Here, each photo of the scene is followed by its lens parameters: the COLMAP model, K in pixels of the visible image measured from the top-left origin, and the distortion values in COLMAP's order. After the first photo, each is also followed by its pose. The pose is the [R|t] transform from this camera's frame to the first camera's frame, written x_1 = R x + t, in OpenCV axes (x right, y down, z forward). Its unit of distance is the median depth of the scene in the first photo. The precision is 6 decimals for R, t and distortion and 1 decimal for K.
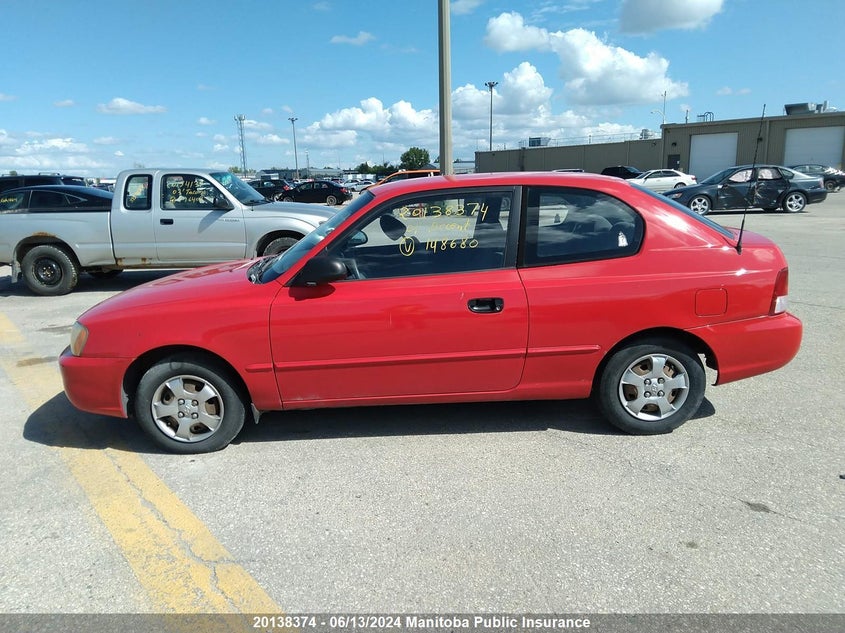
lens RADIAL K [[667.6, 0, 392.4], [0, 667.6, 328.8], [0, 0, 1]] dist [0.062452, -0.132728]
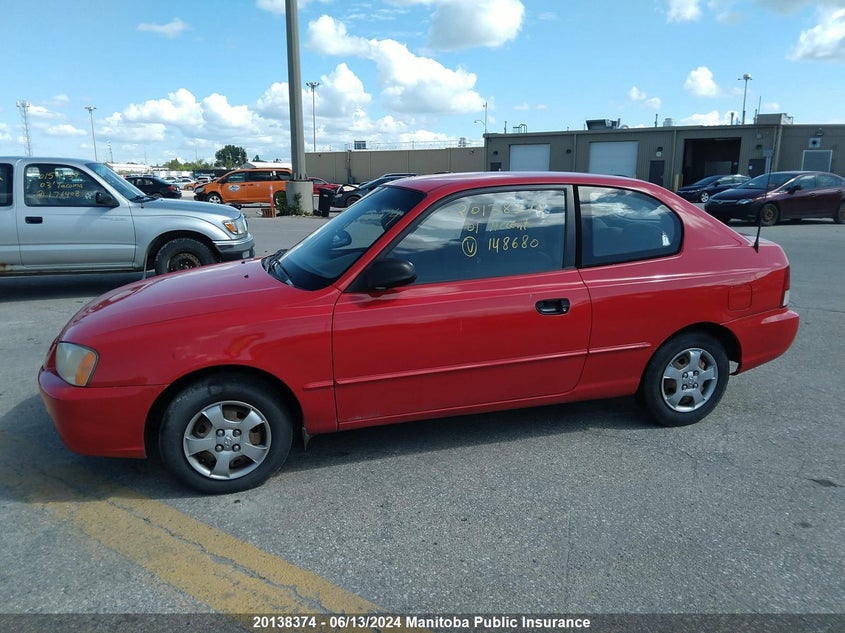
lens RADIAL K [[677.4, 0, 422.5], [0, 677.4, 316.5], [0, 0, 1]] dist [0.030445, -0.076671]
pose [[0.951997, -0.034307, 0.304180, -0.321939], [0.041044, 0.999033, -0.015778, -0.012296], [-0.303345, 0.027506, 0.952484, 0.108487]]
